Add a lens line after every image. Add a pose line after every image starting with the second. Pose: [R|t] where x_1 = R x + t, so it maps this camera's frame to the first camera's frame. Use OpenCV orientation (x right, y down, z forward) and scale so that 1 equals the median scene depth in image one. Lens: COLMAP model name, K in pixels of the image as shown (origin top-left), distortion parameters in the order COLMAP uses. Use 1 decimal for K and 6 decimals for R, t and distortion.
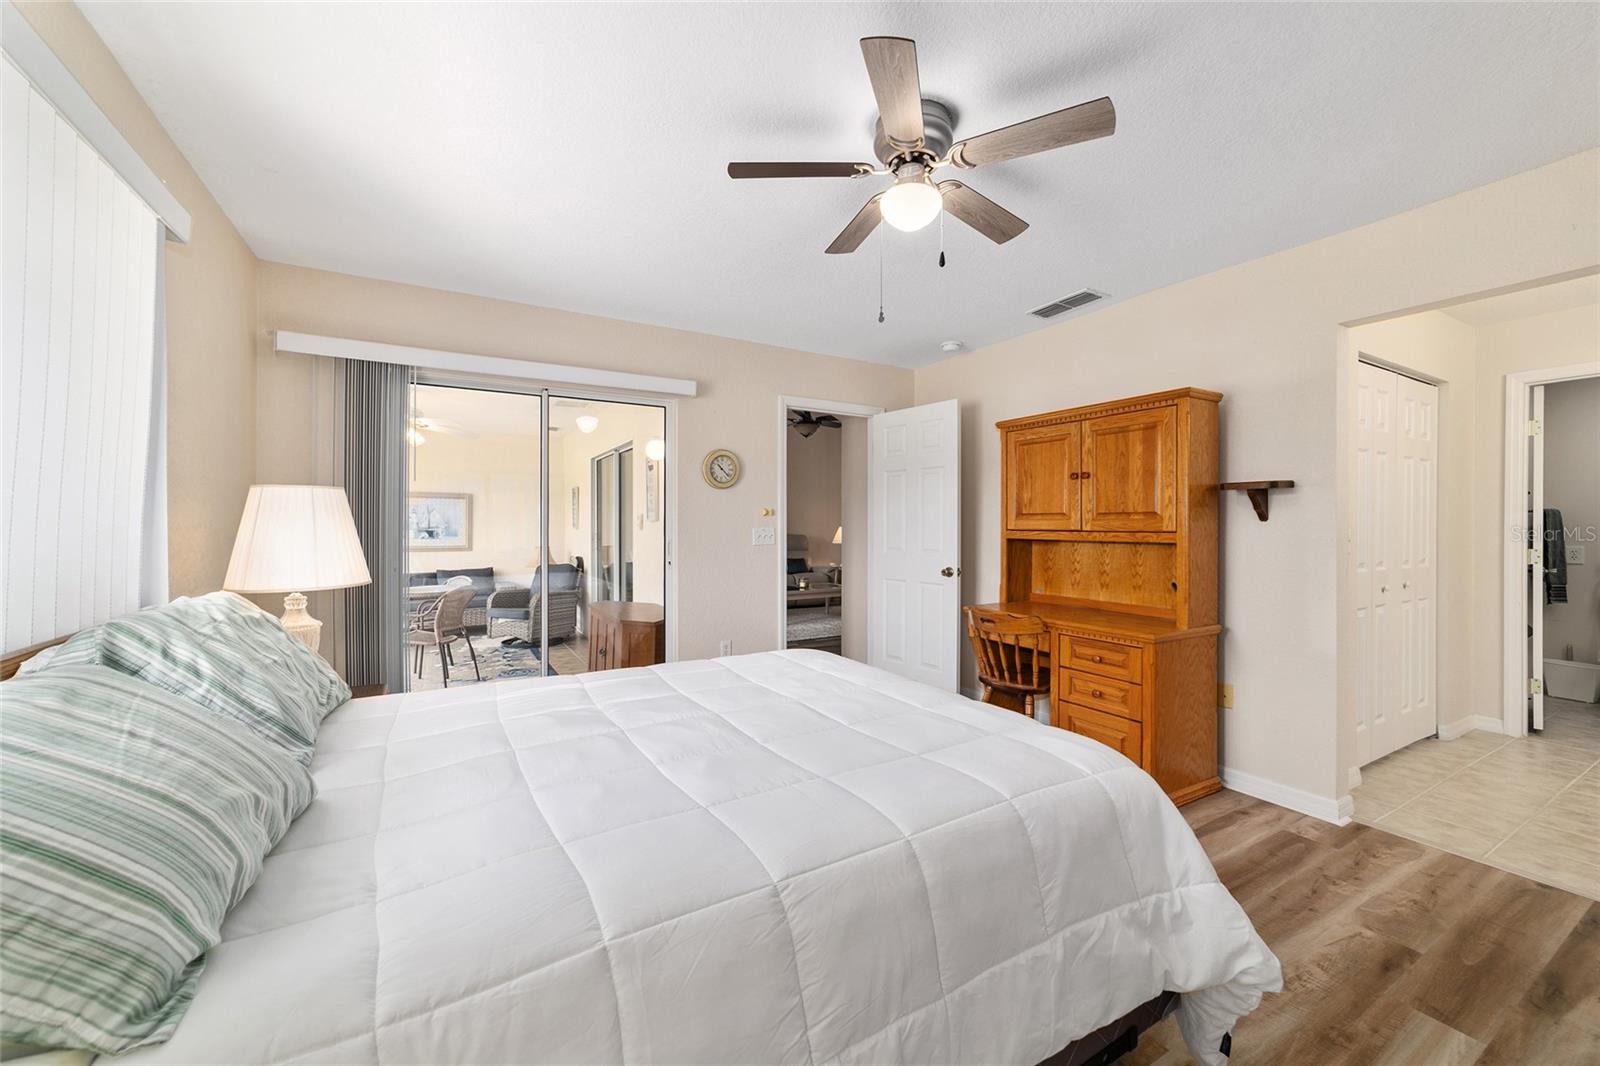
lens RADIAL K [[613.7, 0, 792.6], [0, 613.7, 531.9], [0, 0, 1]] dist [-0.011076, 0.004901]
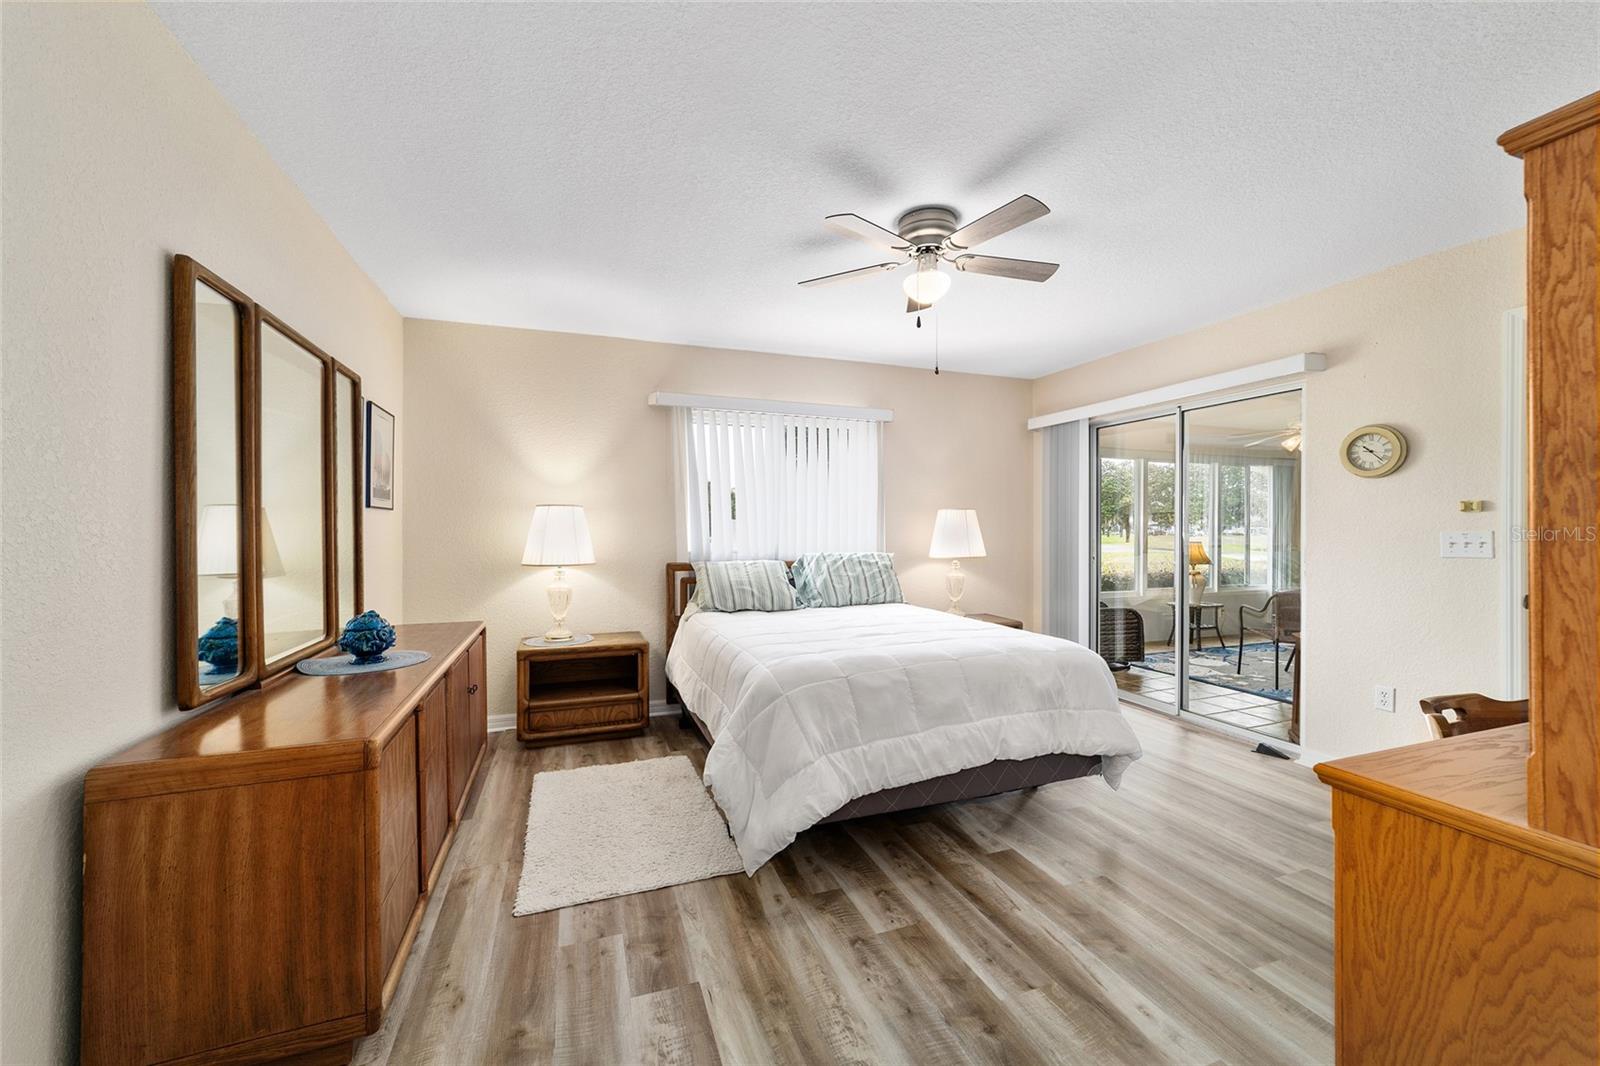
lens RADIAL K [[613.7, 0, 772.2], [0, 613.7, 523.9], [0, 0, 1]] dist [-0.011076, 0.004901]
pose [[-0.191335, -0.003223, -0.981519, 0.968014], [-0.008743, 0.999961, -0.001580, -0.008612], [0.981486, 0.008279, -0.191356, 0.548195]]
